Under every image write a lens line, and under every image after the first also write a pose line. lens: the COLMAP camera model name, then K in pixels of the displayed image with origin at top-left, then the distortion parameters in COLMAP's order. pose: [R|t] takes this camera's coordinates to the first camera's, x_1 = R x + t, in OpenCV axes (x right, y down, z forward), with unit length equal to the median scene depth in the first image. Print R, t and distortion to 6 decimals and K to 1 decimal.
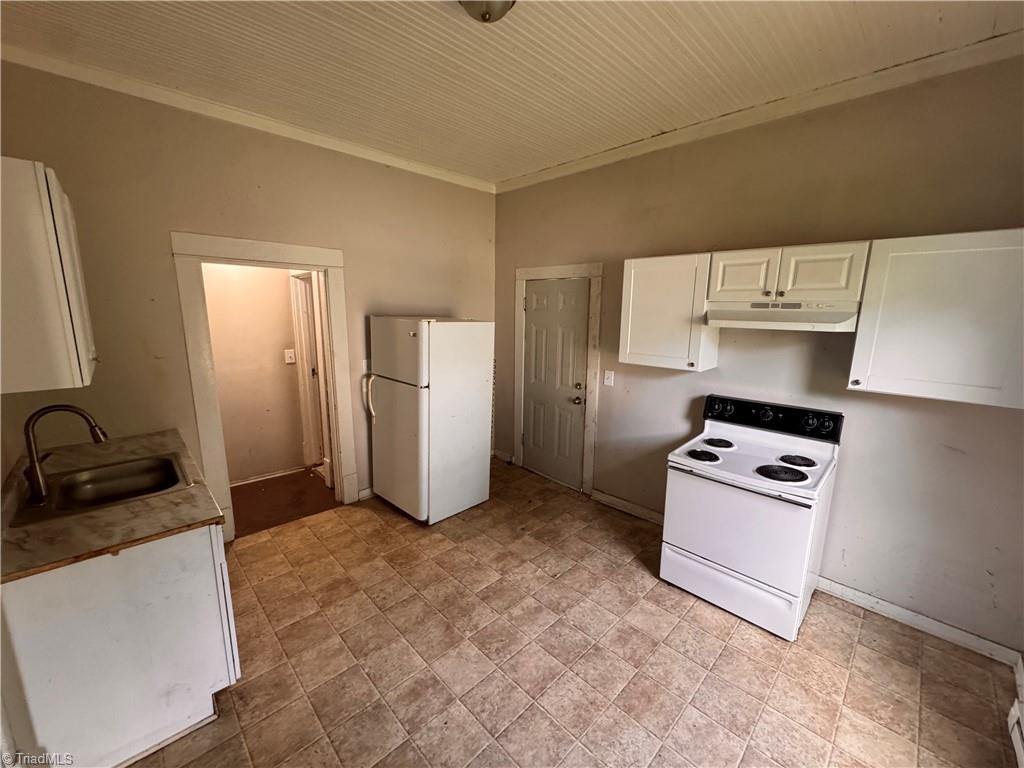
lens RADIAL K [[407.6, 0, 512.0], [0, 407.6, 384.0], [0, 0, 1]] dist [-0.002076, -0.000033]
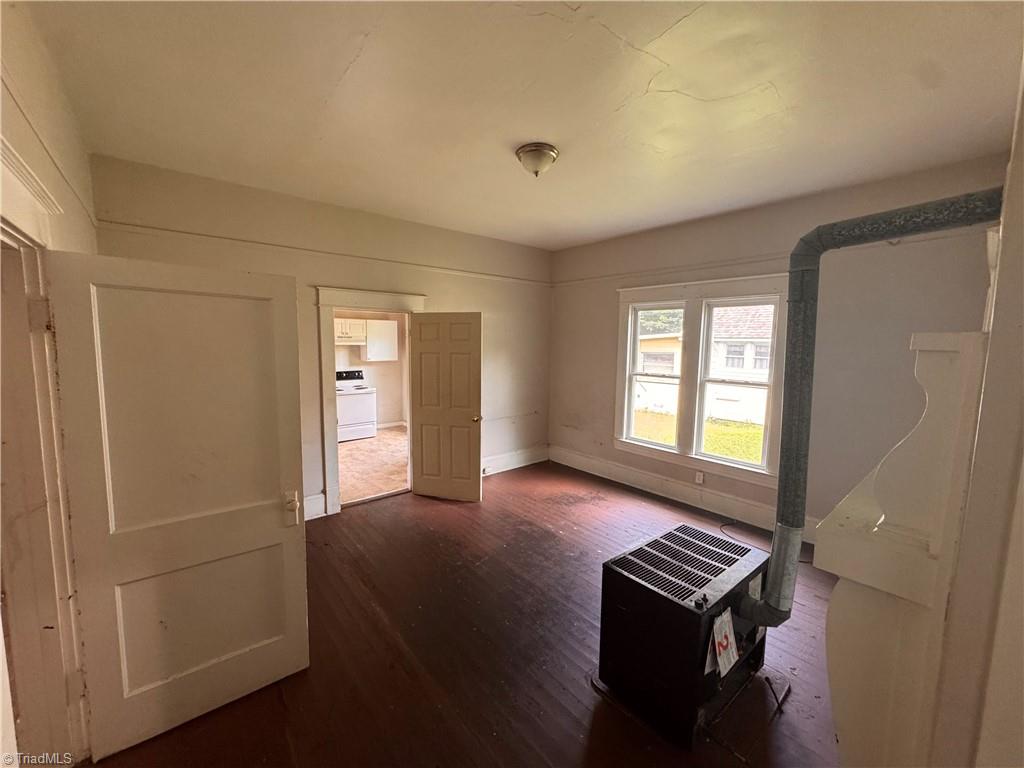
lens RADIAL K [[407.6, 0, 512.0], [0, 407.6, 384.0], [0, 0, 1]] dist [-0.002076, -0.000033]
pose [[0.073695, -0.118480, 0.990218, -2.353597], [0.173164, 0.979356, 0.104292, 0.049614], [-0.982132, 0.163785, 0.092690, -0.461031]]
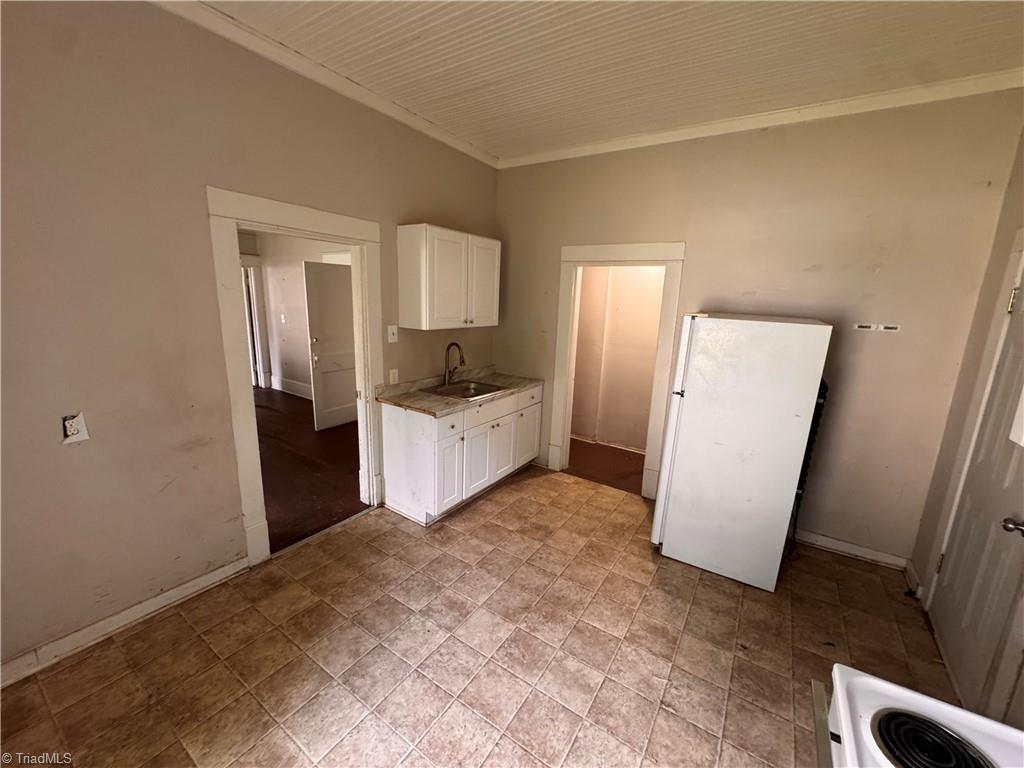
lens RADIAL K [[407.6, 0, 512.0], [0, 407.6, 384.0], [0, 0, 1]] dist [-0.002076, -0.000033]
pose [[0.214955, 0.190440, -0.957876, 0.669629], [-0.215523, 0.965873, 0.143665, -0.075230], [0.952546, 0.175562, 0.248664, 0.594259]]
